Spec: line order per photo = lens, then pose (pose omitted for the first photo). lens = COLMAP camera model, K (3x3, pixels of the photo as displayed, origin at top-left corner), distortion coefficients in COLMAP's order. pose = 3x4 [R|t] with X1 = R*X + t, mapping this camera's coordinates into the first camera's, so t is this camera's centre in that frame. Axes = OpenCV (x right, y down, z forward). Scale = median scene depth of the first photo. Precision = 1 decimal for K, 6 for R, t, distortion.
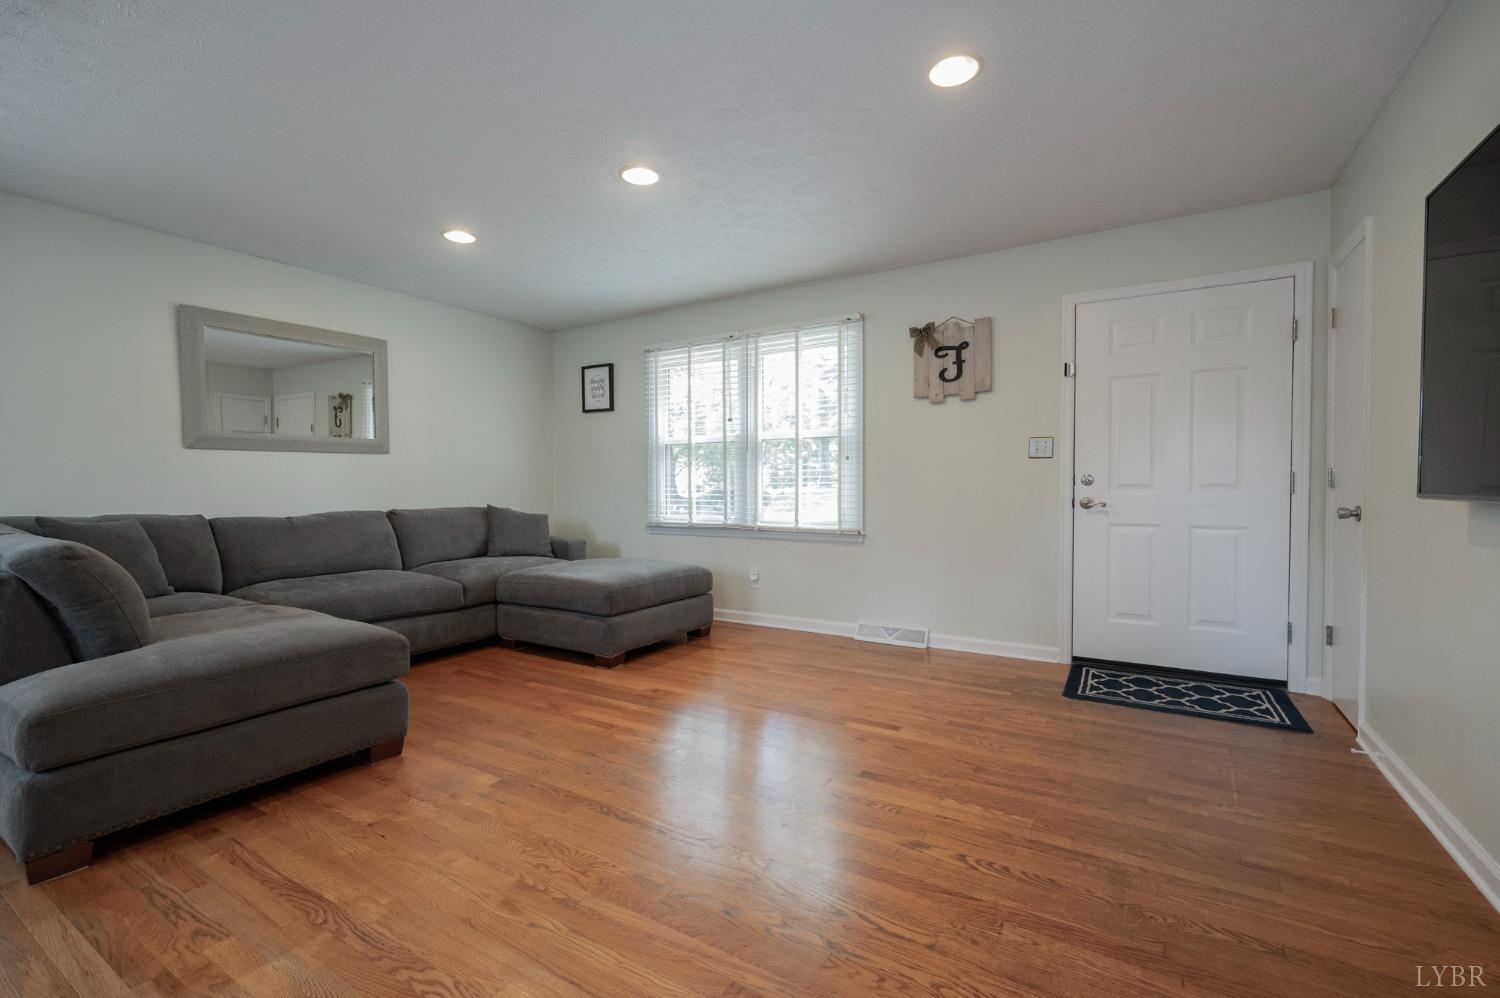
lens RADIAL K [[629.1, 0, 732.0], [0, 629.1, 500.1], [0, 0, 1]] dist [-0.000270, -0.000394]
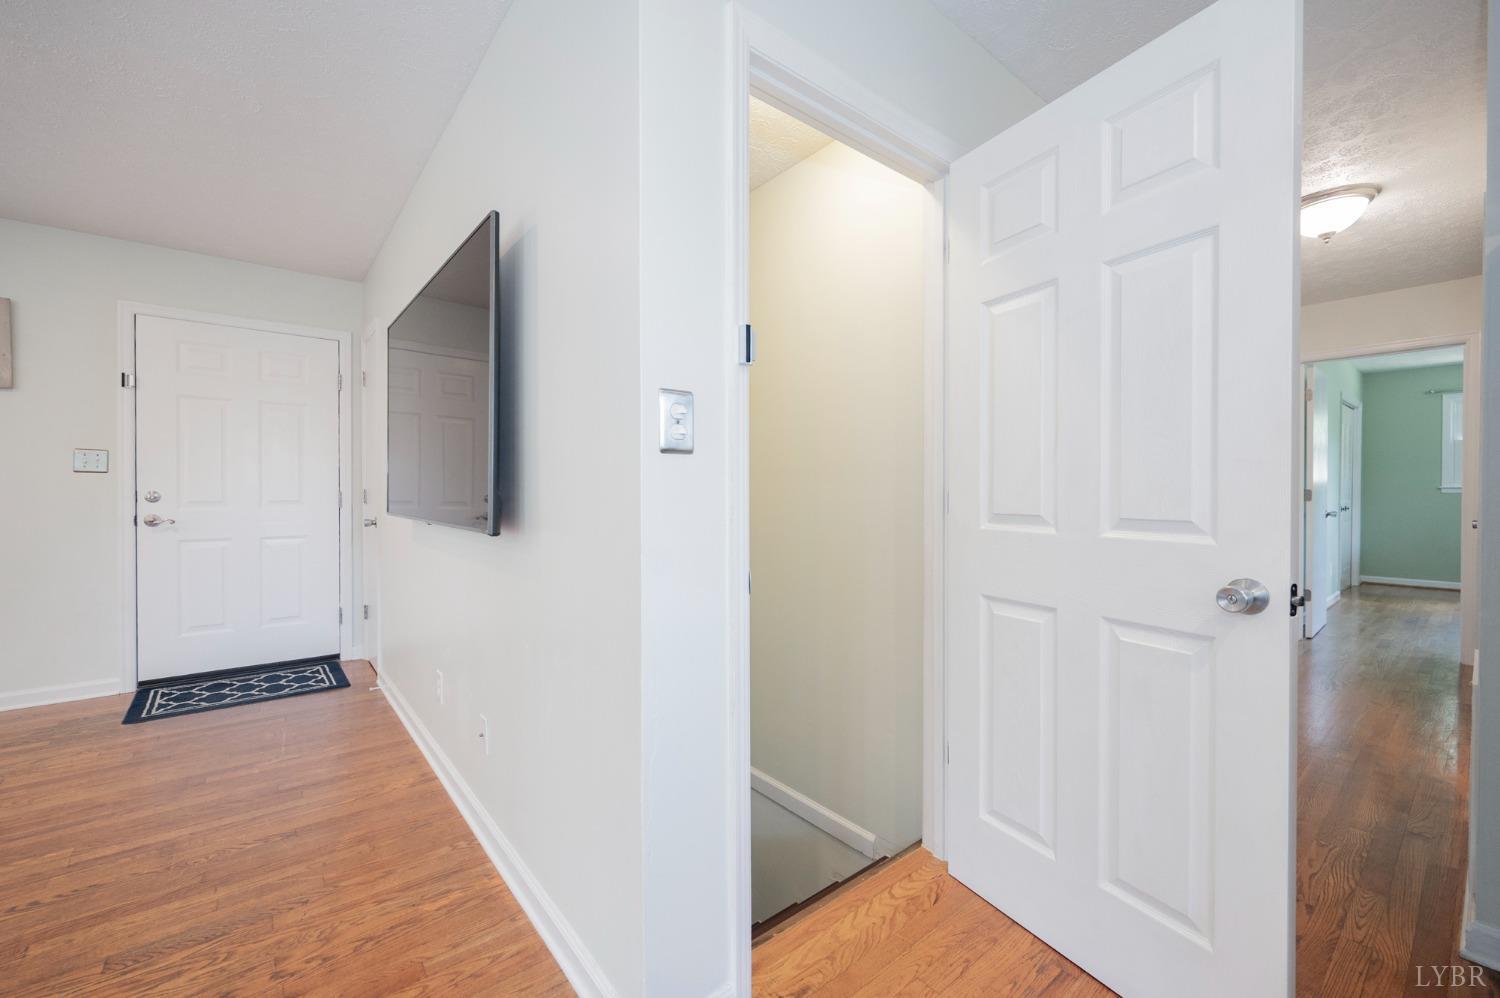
lens RADIAL K [[629.1, 0, 732.0], [0, 629.1, 500.1], [0, 0, 1]] dist [-0.000270, -0.000394]
pose [[0.329982, -0.008203, 0.943952, -0.068310], [0.018650, 0.999824, 0.002169, -0.014626], [-0.943803, 0.016889, 0.330077, -0.197110]]
